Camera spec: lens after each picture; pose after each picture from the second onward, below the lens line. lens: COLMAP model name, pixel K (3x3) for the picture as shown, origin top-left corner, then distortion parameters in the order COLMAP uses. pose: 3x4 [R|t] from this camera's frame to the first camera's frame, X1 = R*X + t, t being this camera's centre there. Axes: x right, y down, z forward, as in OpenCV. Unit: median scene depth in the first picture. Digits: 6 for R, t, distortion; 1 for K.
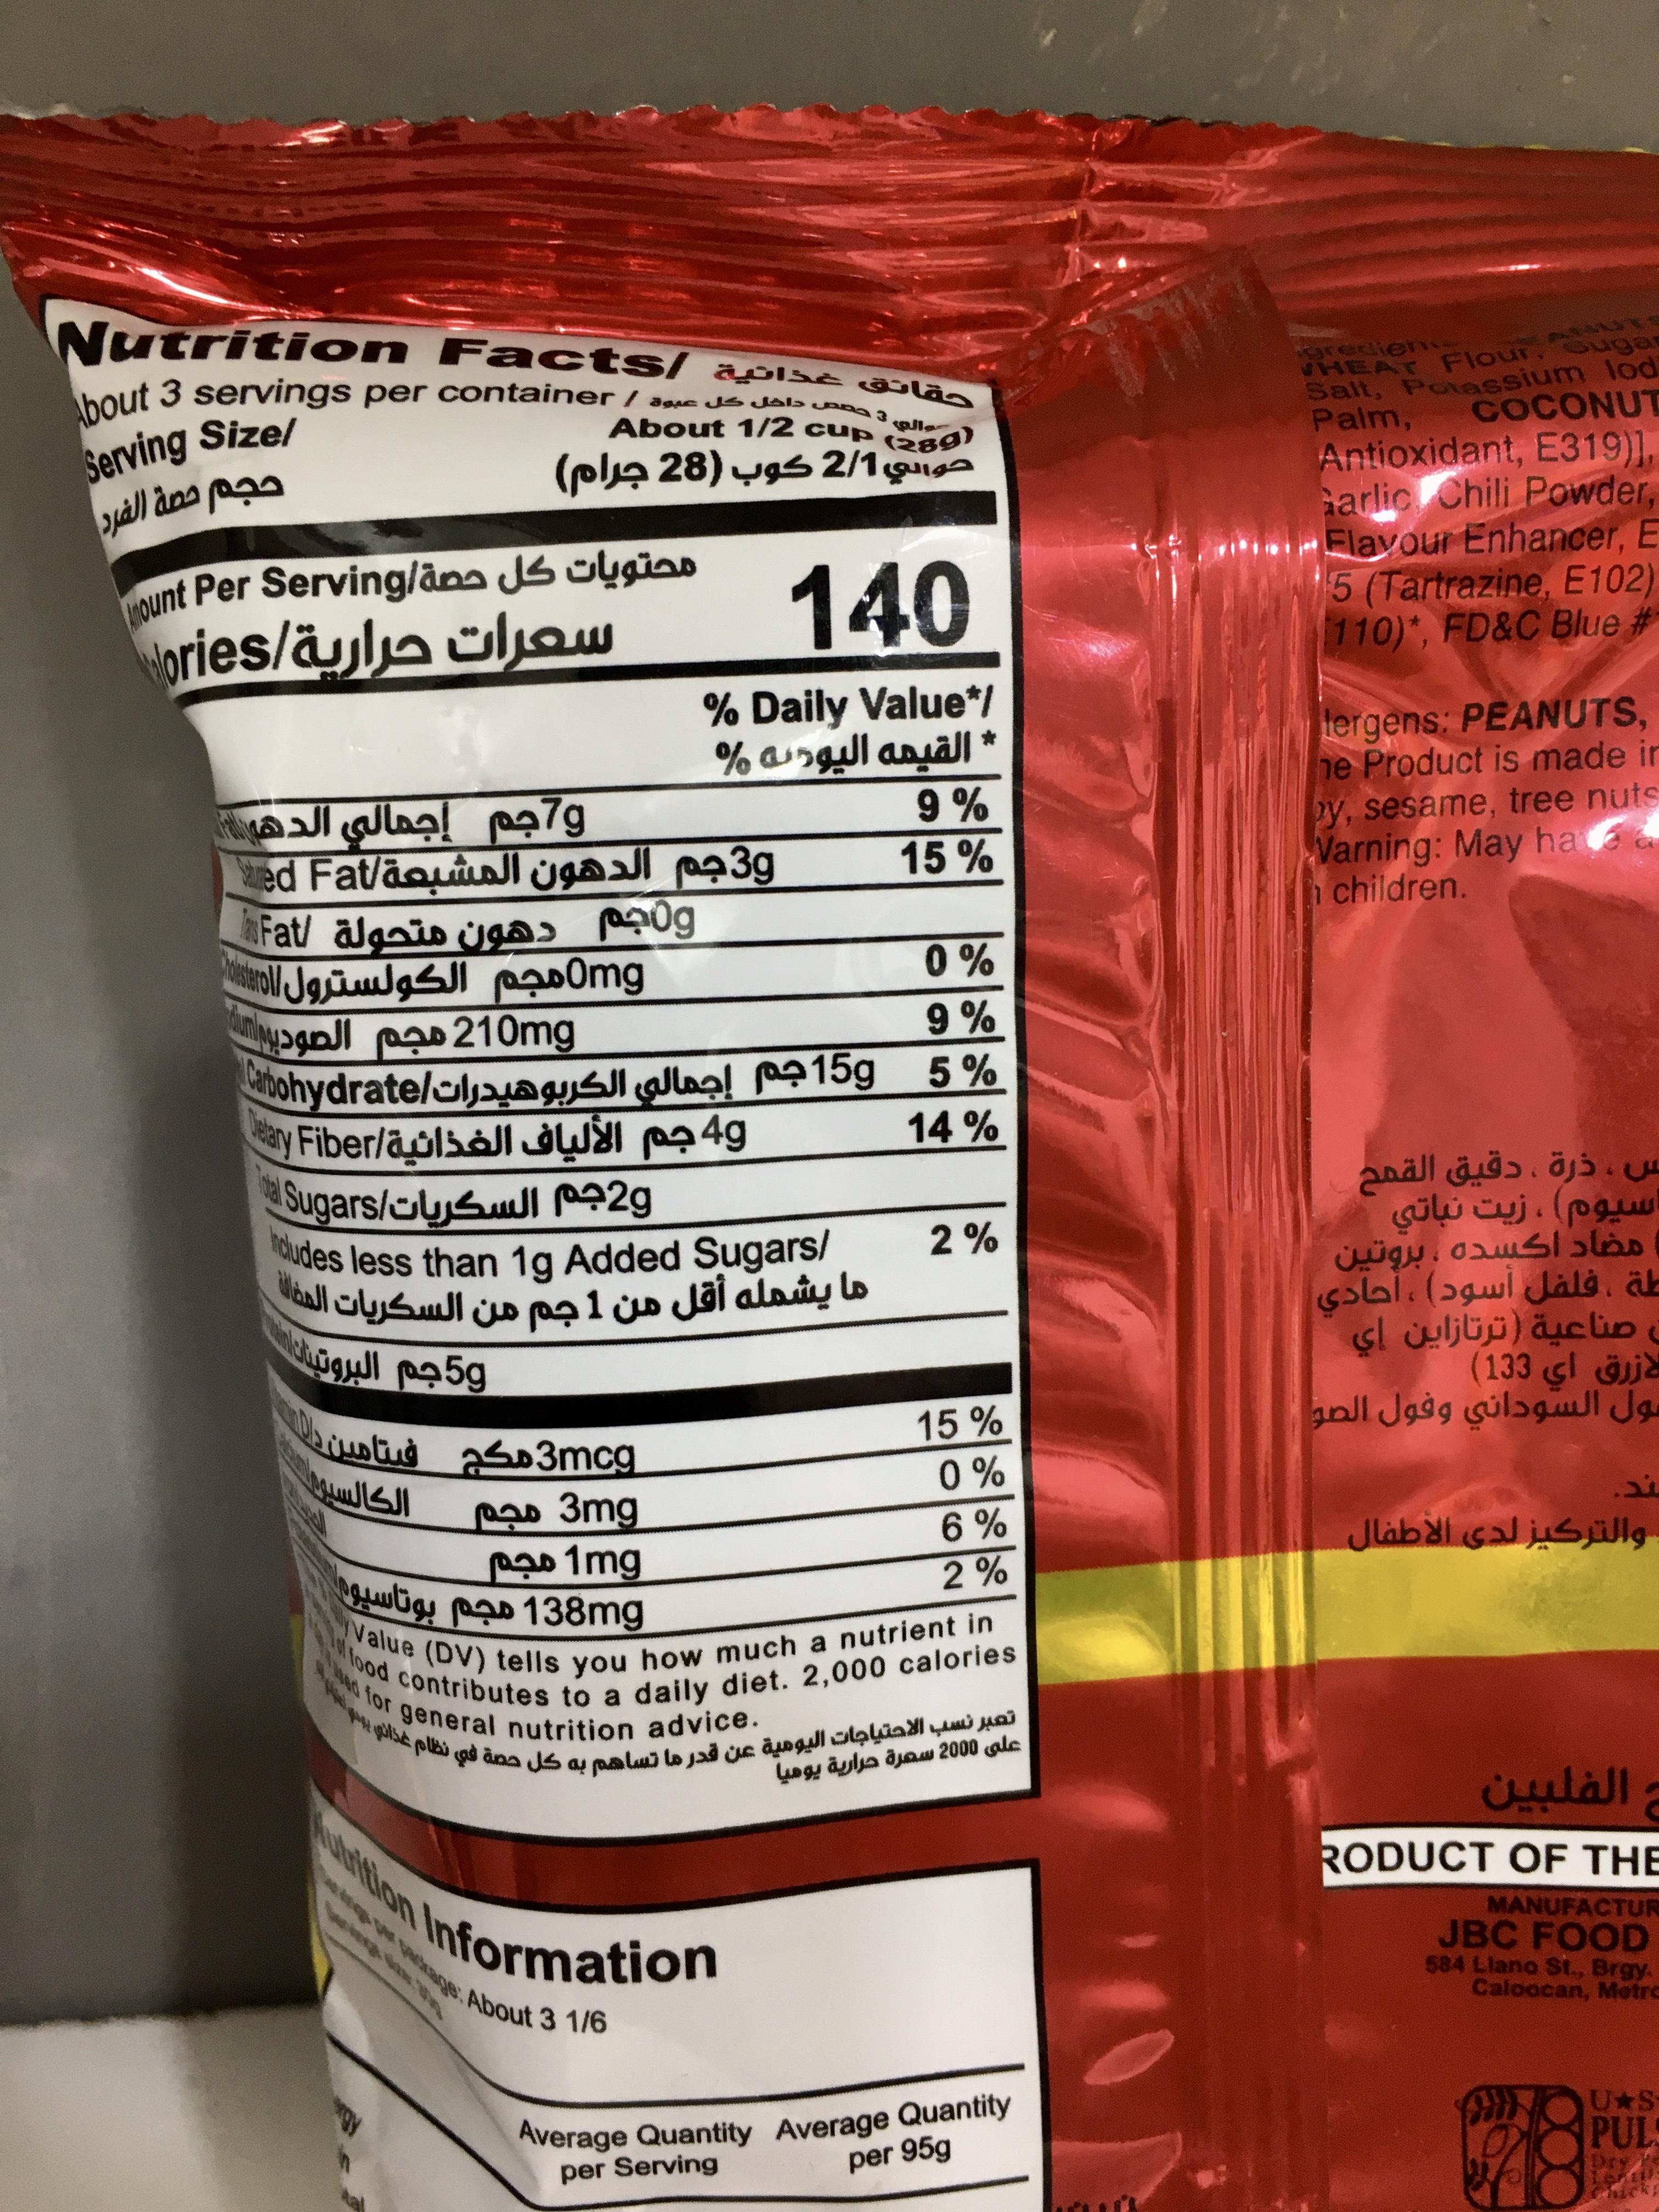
lens RADIAL K [[2082.9, 0, 834.1], [0, 2082.9, 1113.9], [0, 0, 1]] dist [0.059719, -0.145086]
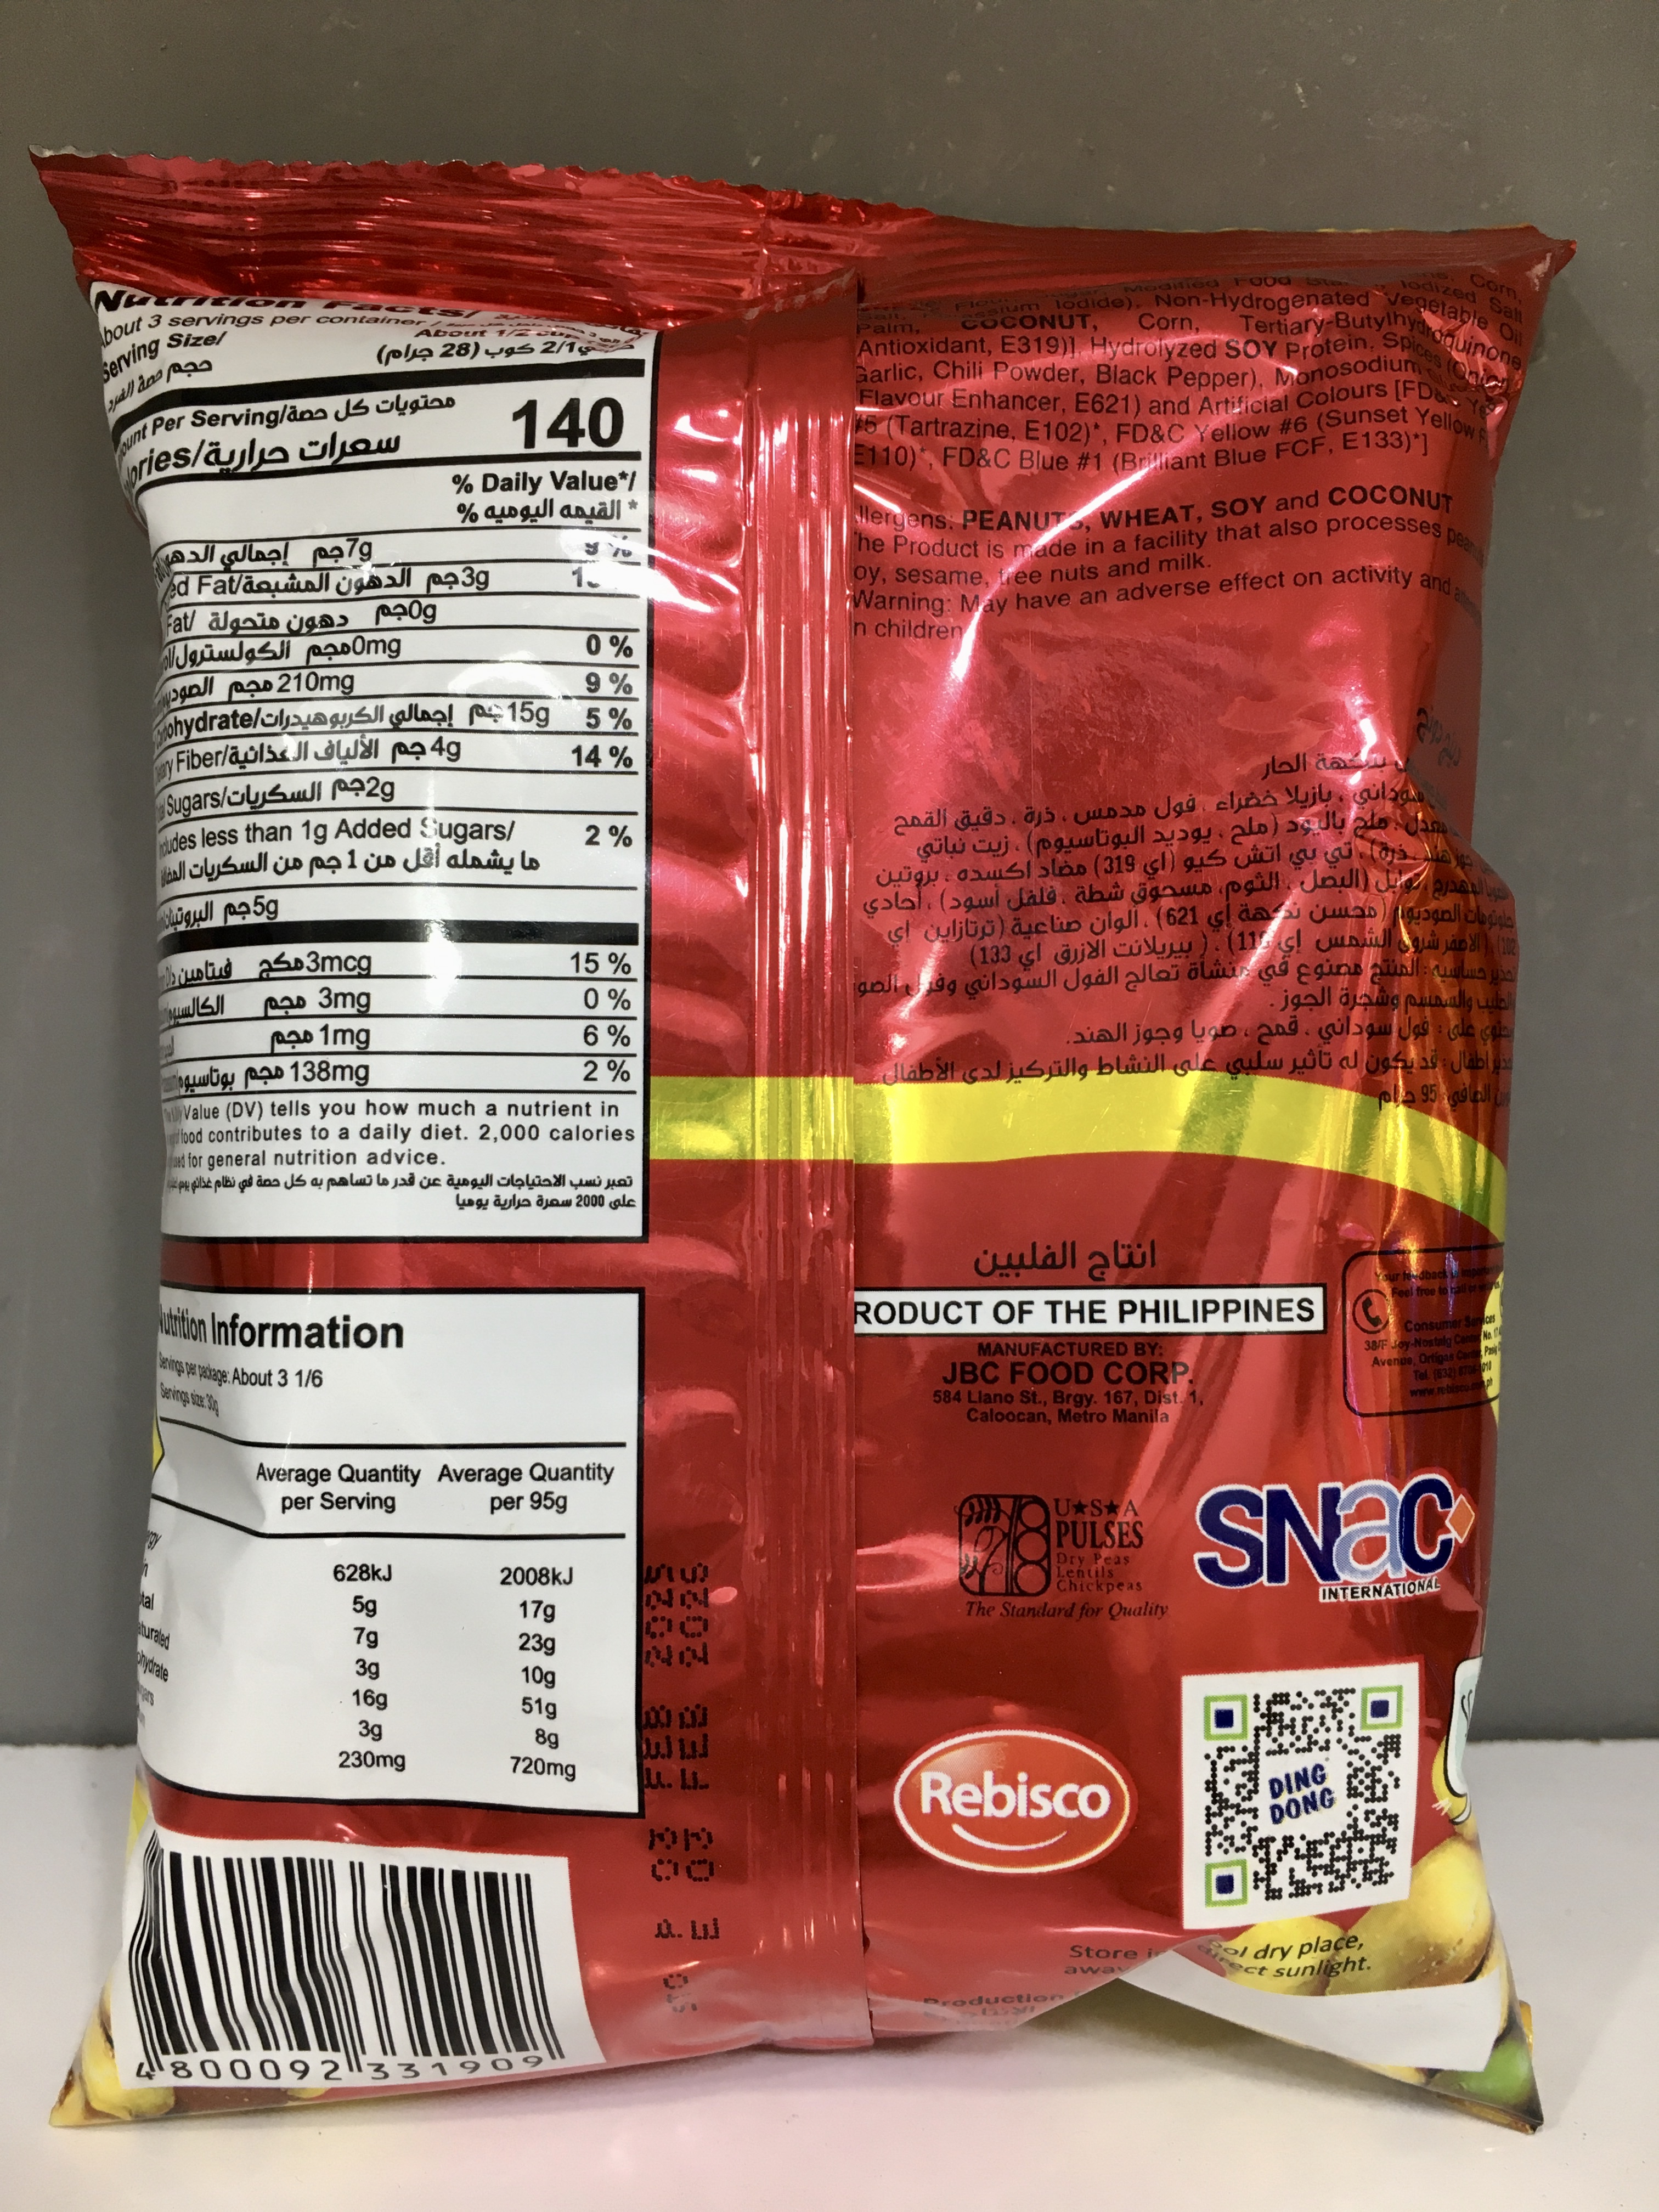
lens RADIAL K [[2082.9, 0, 834.1], [0, 2082.9, 1113.9], [0, 0, 1]] dist [0.059719, -0.145086]
pose [[0.995297, 0.030339, -0.092001, 0.366330], [-0.050484, 0.972982, -0.225293, 0.580678], [0.082680, 0.228877, 0.969938, -0.374021]]
